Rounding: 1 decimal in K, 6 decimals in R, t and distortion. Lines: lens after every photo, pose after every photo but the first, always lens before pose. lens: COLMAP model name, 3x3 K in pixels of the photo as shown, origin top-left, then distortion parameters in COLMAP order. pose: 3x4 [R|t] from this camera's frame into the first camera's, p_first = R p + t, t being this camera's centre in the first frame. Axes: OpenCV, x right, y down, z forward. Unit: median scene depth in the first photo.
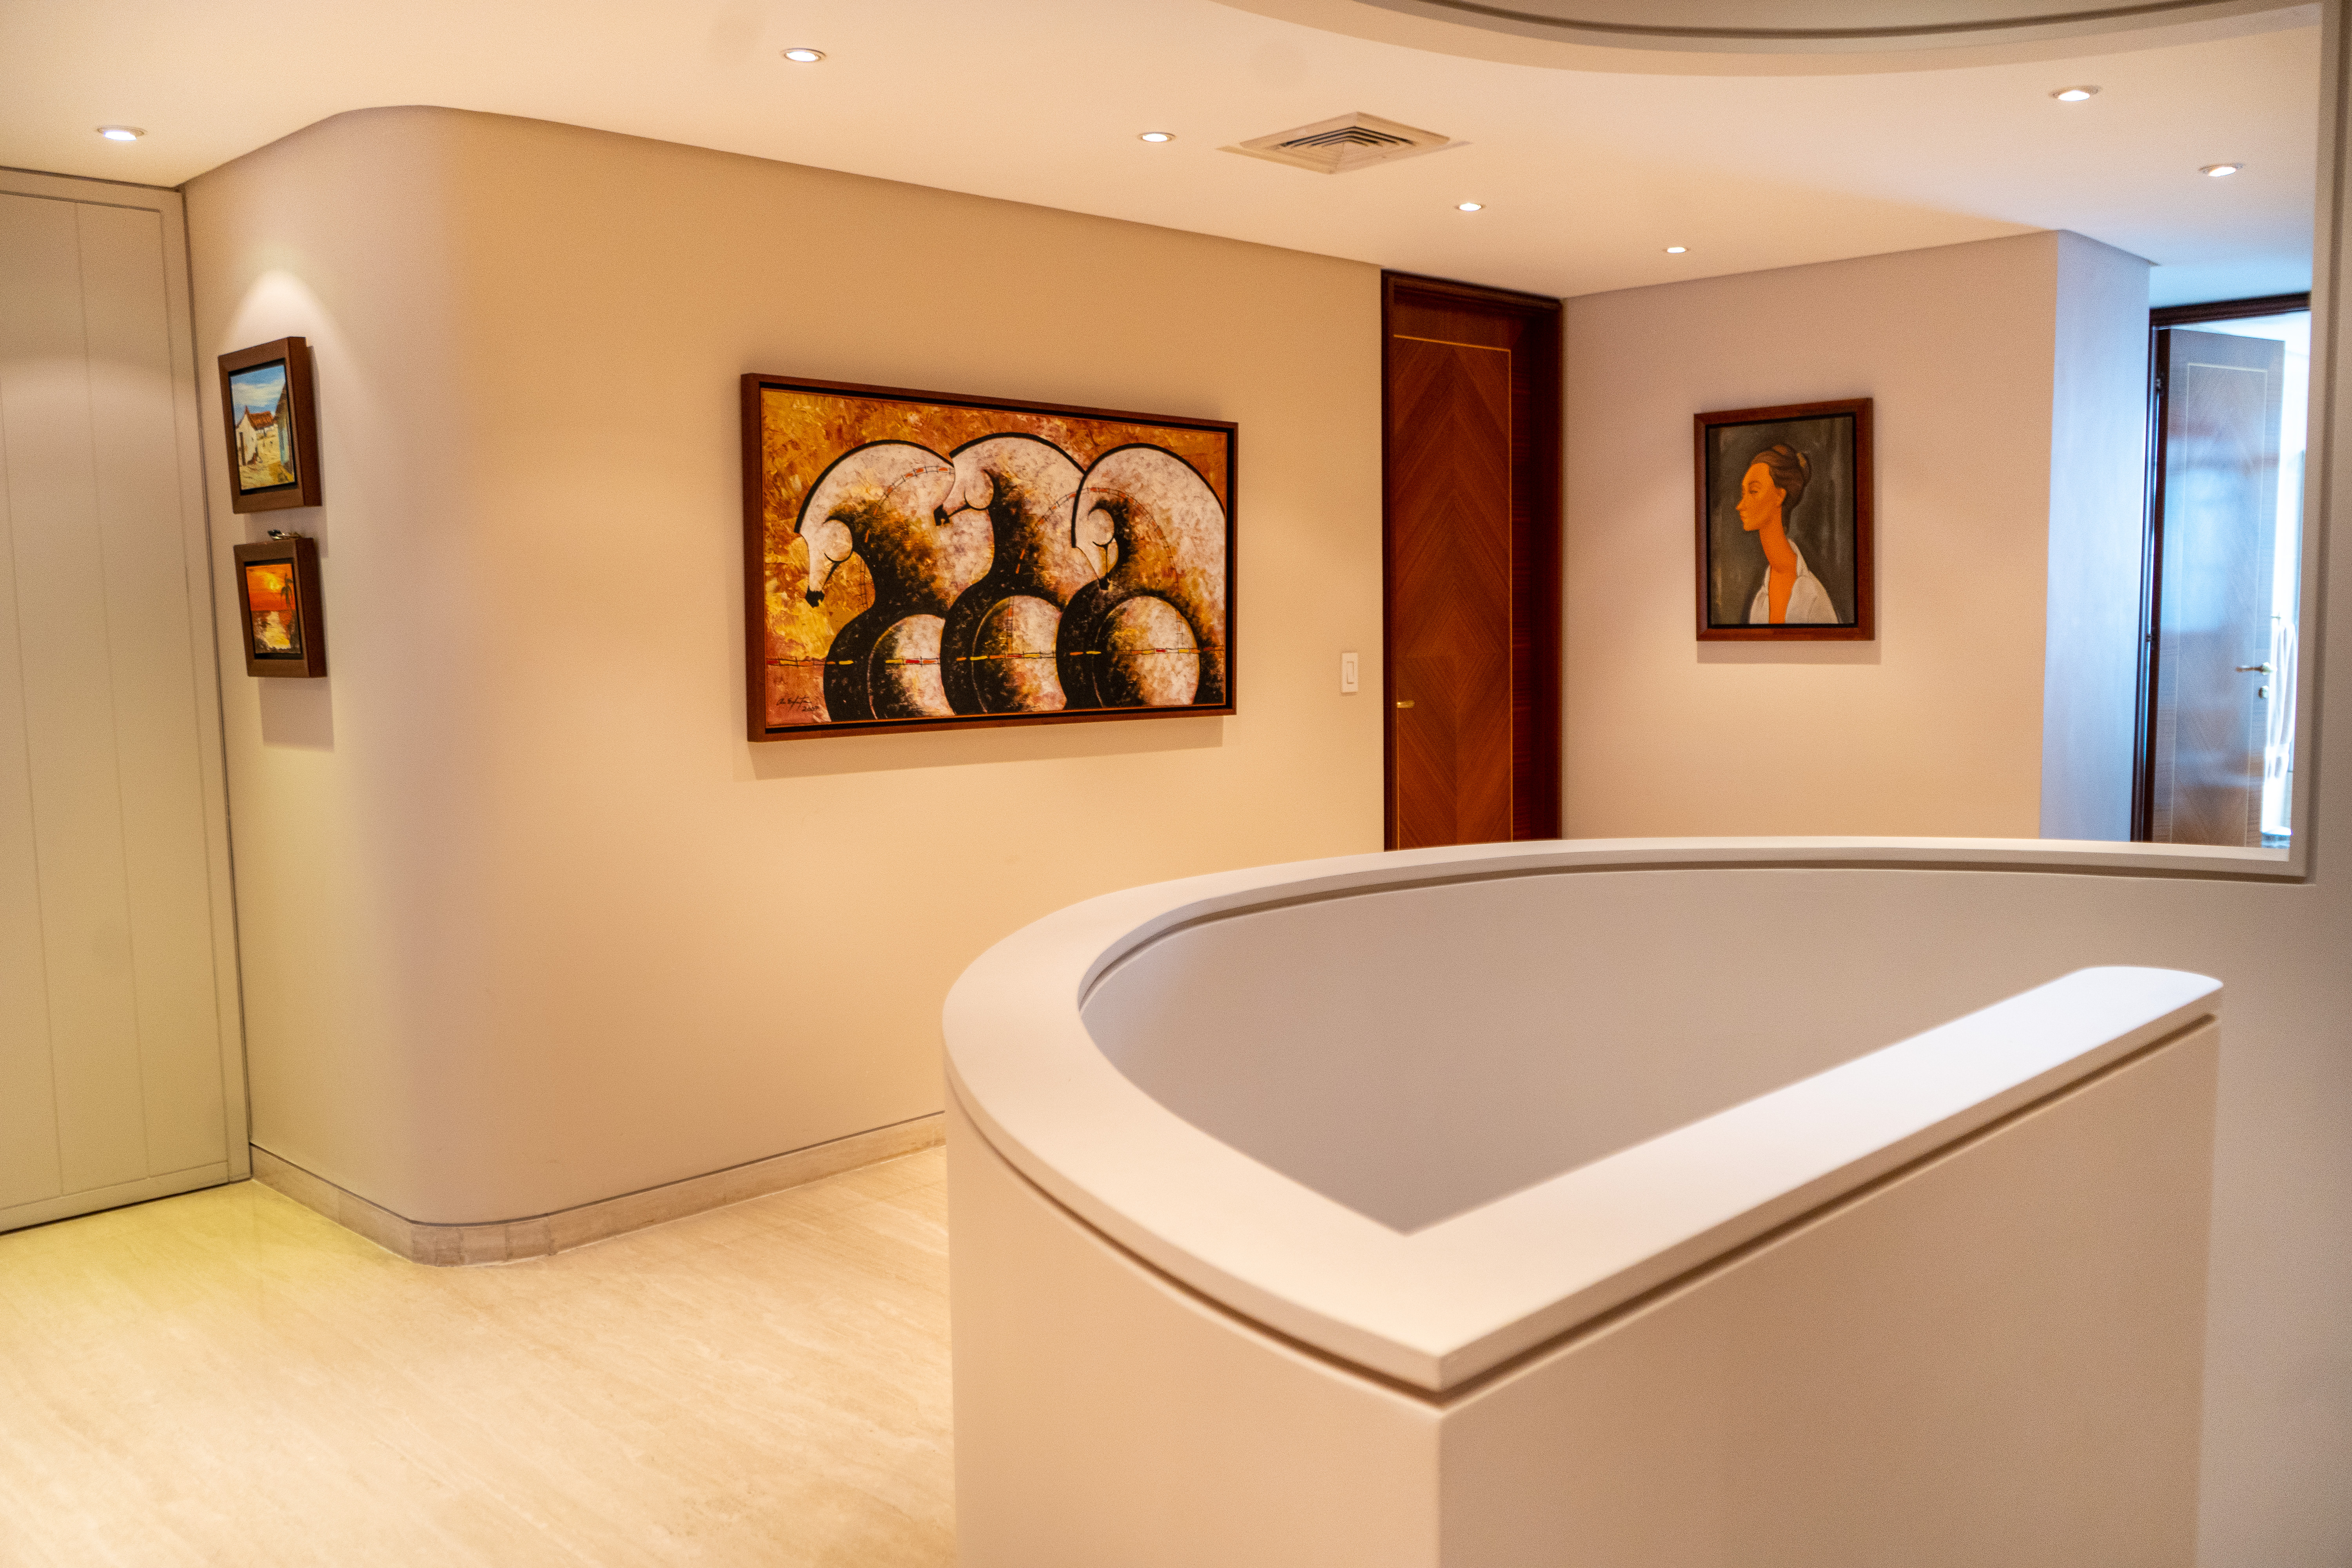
lens RADIAL K [[1933.4, 0, 1174.9], [0, 1933.4, 789.5], [0, 0, 1]] dist [0.034969, 0.000572]
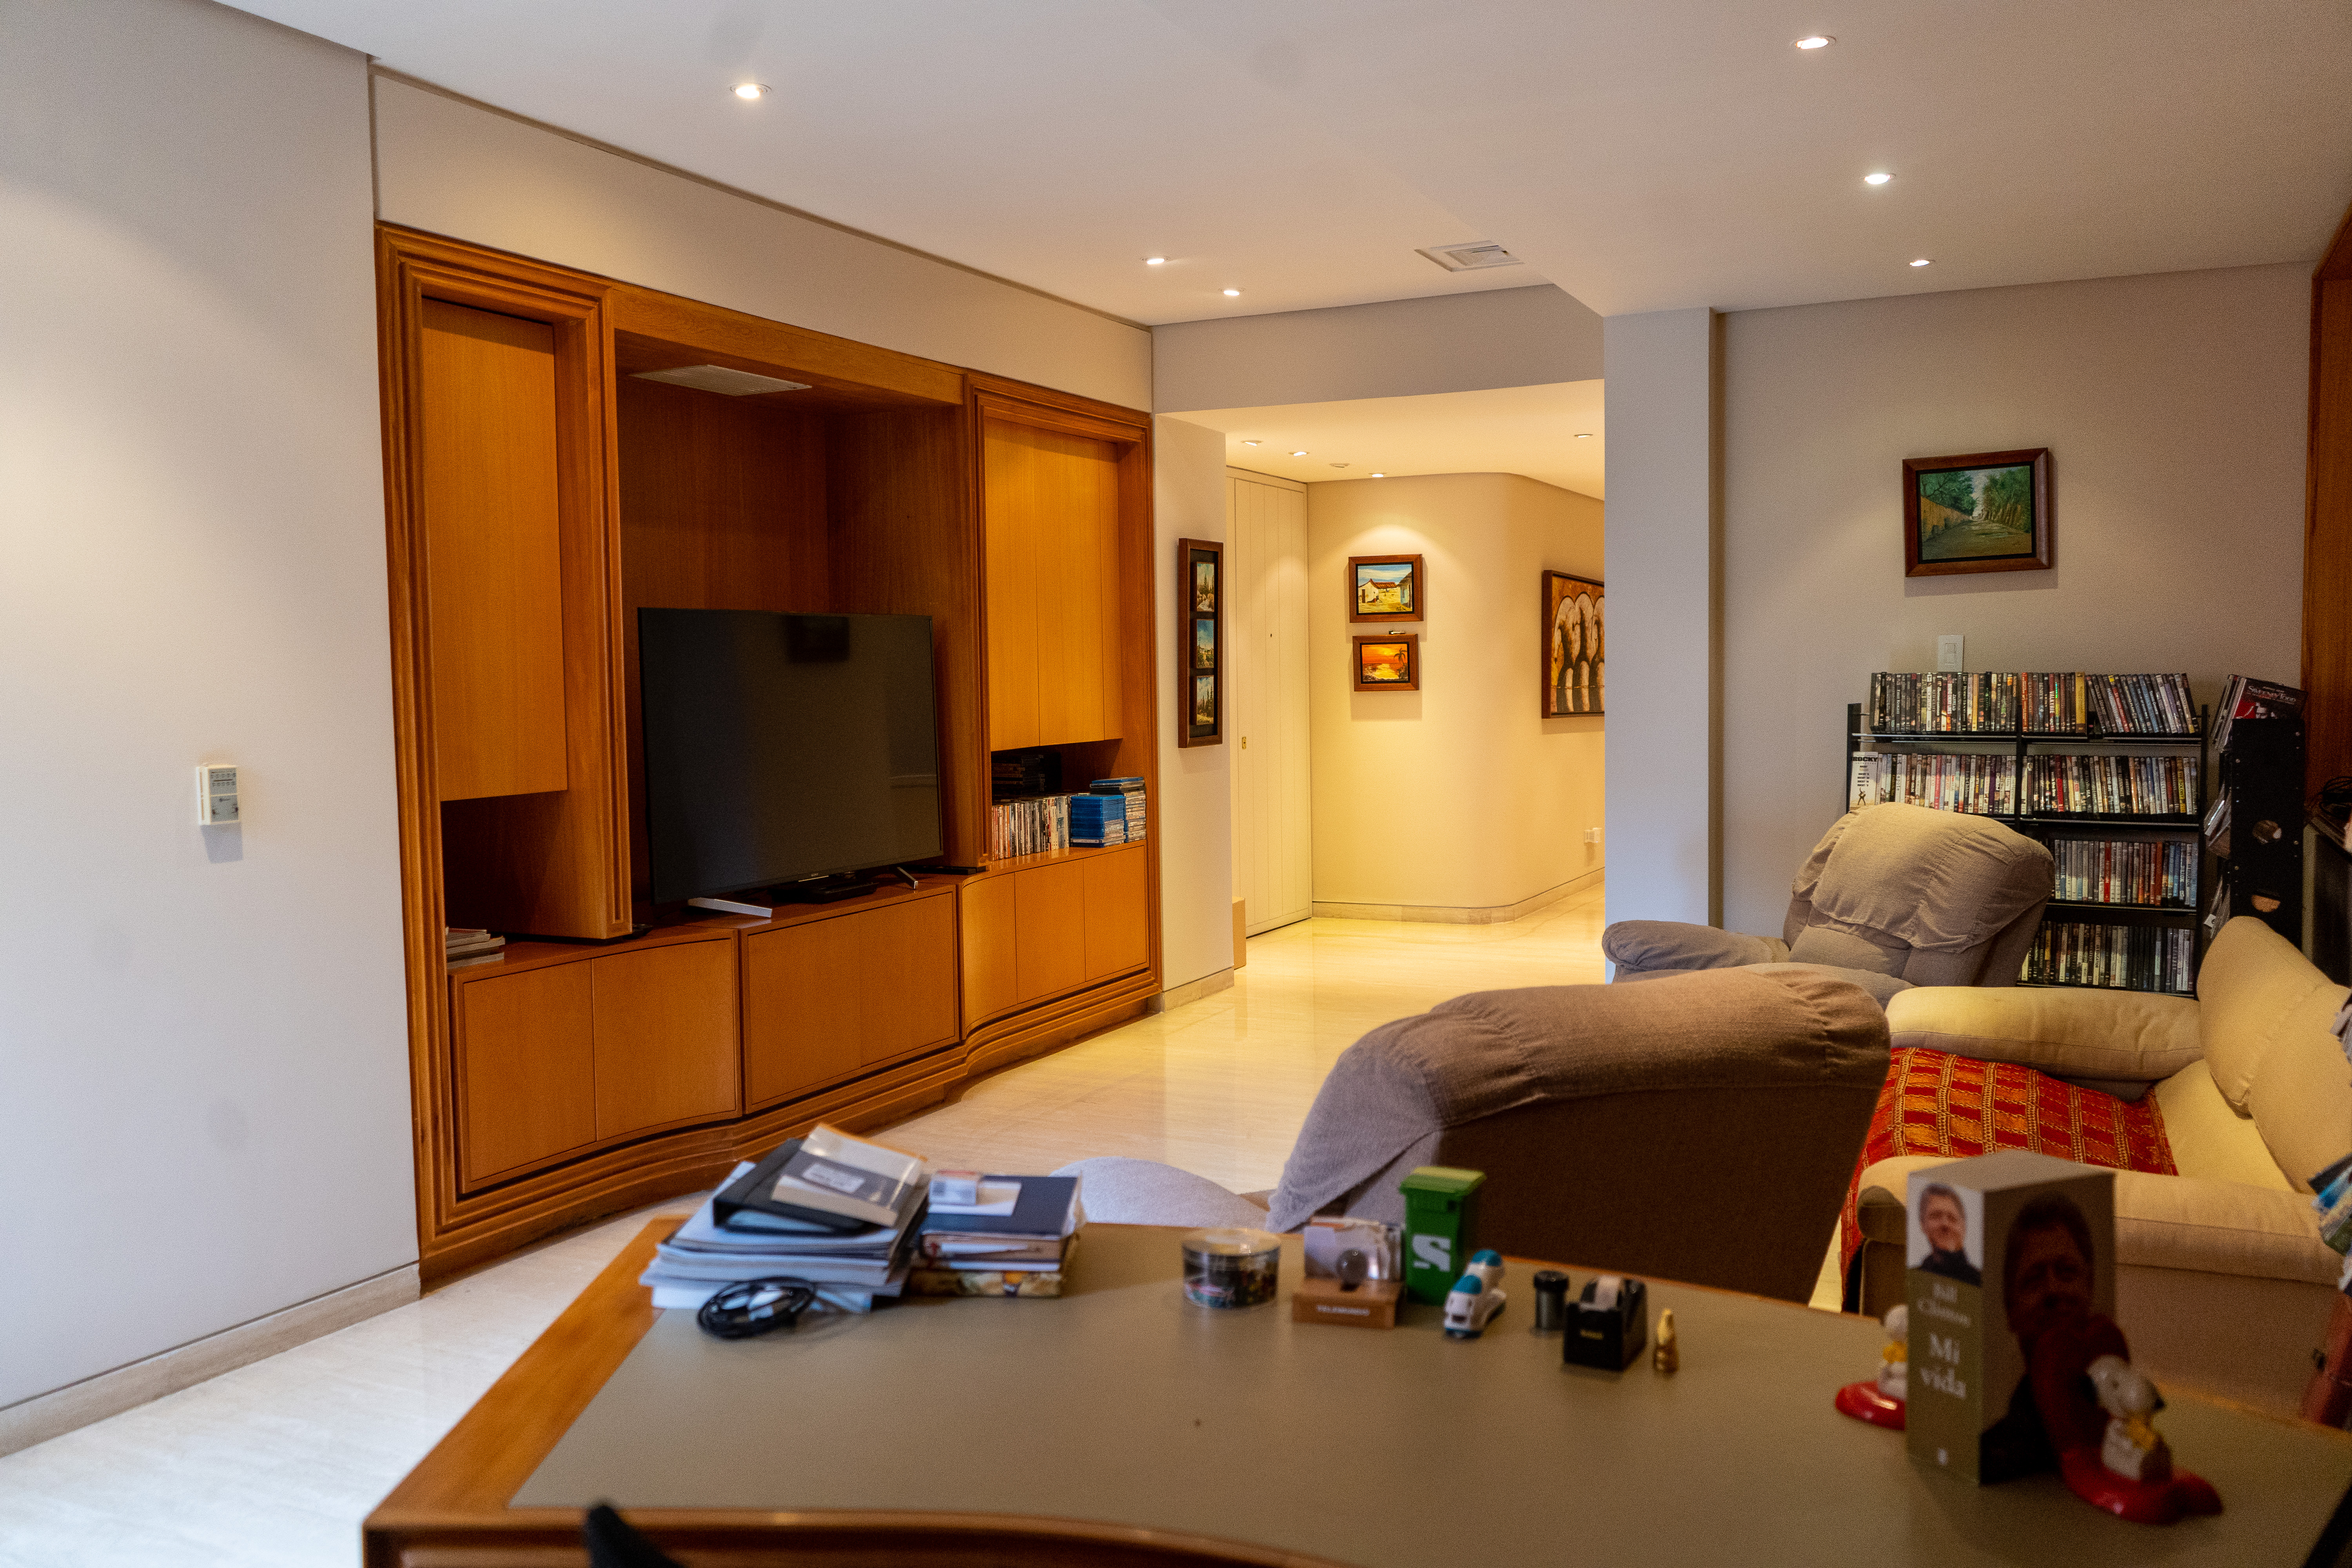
lens RADIAL K [[1933.4, 0, 1177.2], [0, 1933.4, 782.3], [0, 0, 1]] dist [0.034969, 0.000572]
pose [[0.941988, -0.008416, 0.335542, -1.479982], [0.024804, 0.998698, -0.044584, 0.152865], [-0.334730, 0.050320, 0.940970, -1.139529]]
